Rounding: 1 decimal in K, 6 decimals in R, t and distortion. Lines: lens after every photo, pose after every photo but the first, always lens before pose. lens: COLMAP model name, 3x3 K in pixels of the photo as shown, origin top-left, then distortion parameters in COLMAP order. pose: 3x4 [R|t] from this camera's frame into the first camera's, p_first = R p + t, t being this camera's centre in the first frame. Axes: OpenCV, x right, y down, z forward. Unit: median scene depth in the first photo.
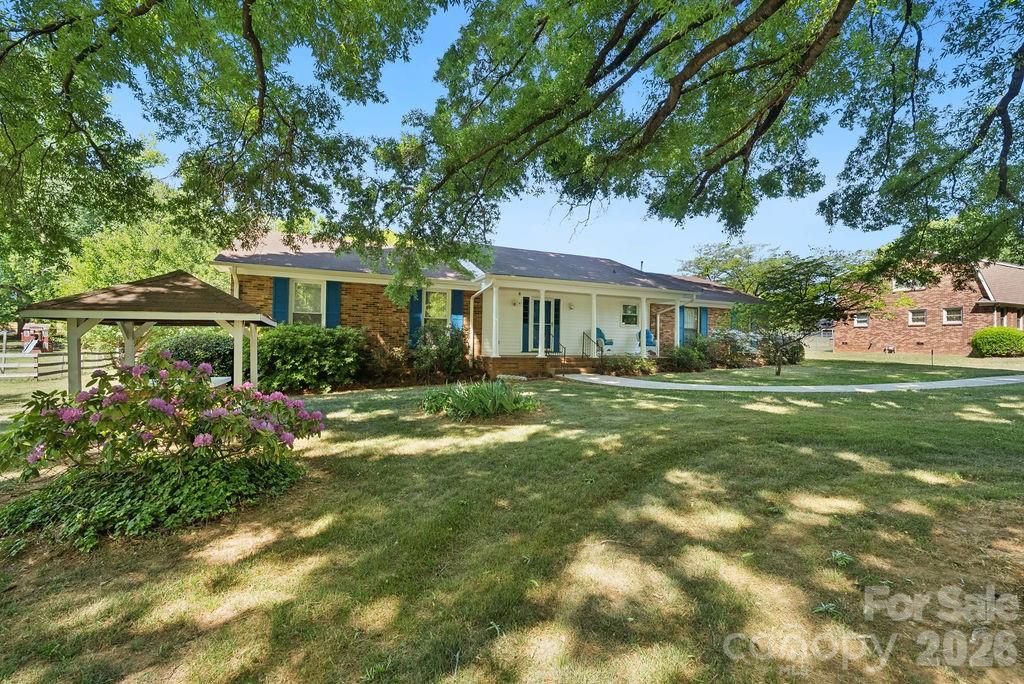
lens RADIAL K [[444.9, 0, 512.0], [0, 444.9, 342.0], [0, 0, 1]] dist [-0.002241, -0.000006]
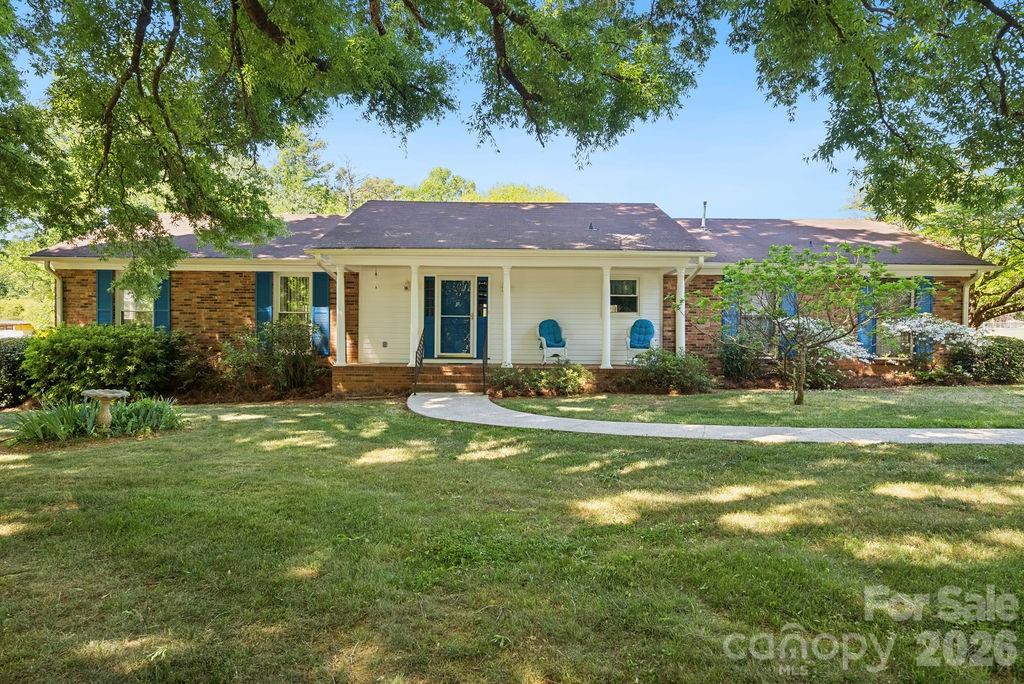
lens RADIAL K [[647.5, 0, 512.0], [0, 647.5, 342.0], [0, 0, 1]] dist [0.002637, -0.000233]
pose [[0.905403, -0.008407, -0.424470, 0.599211], [0.008887, 0.999960, -0.000849, 0.000074], [0.424460, -0.003004, 0.905442, 0.176646]]
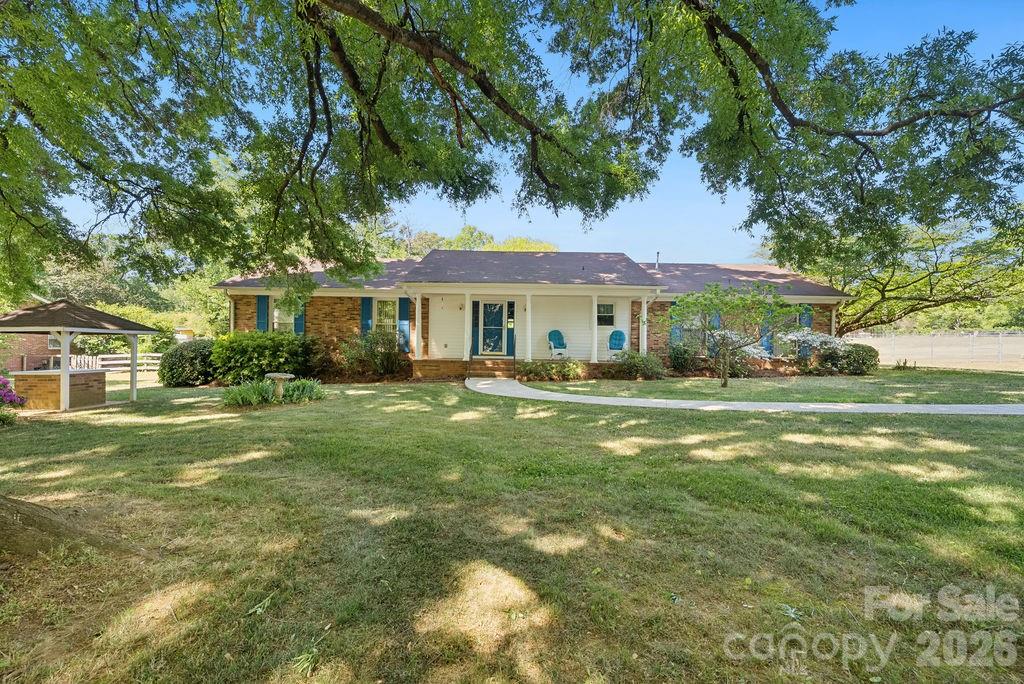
lens RADIAL K [[444.9, 0, 512.0], [0, 444.9, 342.0], [0, 0, 1]] dist [-0.002241, -0.000006]
pose [[0.900848, -0.004228, -0.434115, 0.584925], [0.001206, 0.999973, -0.007236, 0.000231], [0.434133, 0.005995, 0.900829, 0.129161]]
